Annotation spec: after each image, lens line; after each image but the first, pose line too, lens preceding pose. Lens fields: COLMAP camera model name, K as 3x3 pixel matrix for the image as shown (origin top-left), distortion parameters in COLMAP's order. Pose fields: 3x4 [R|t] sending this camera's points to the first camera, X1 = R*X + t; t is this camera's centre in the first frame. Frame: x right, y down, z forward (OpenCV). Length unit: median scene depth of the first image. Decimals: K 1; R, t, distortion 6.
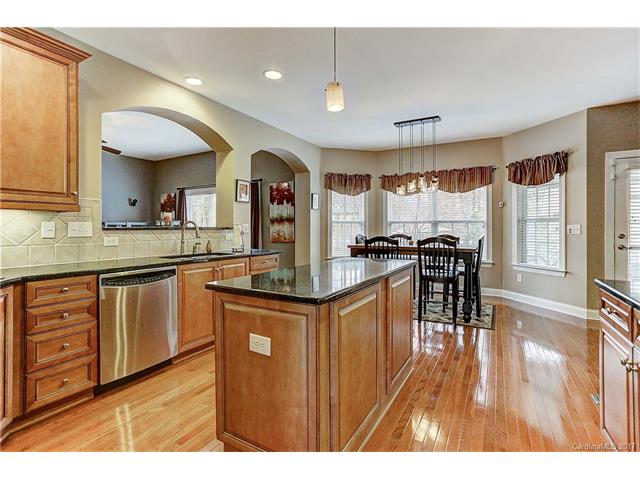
lens RADIAL K [[313.2, 0, 319.1], [0, 313.2, 234.9], [0, 0, 1]] dist [-0.050567, 0.034962]
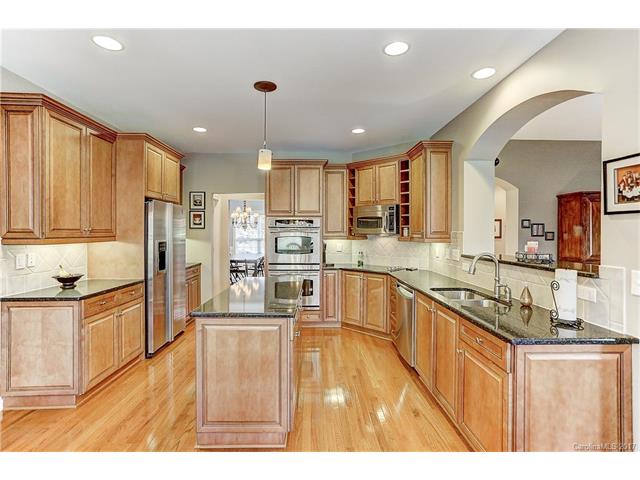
lens RADIAL K [[313.2, 0, 319.1], [0, 313.2, 234.9], [0, 0, 1]] dist [-0.050567, 0.034962]
pose [[-0.851795, 0.005806, -0.523843, 0.178739], [-0.013587, 0.999357, 0.033170, -0.056726], [0.523699, 0.035371, -0.851169, 0.738627]]
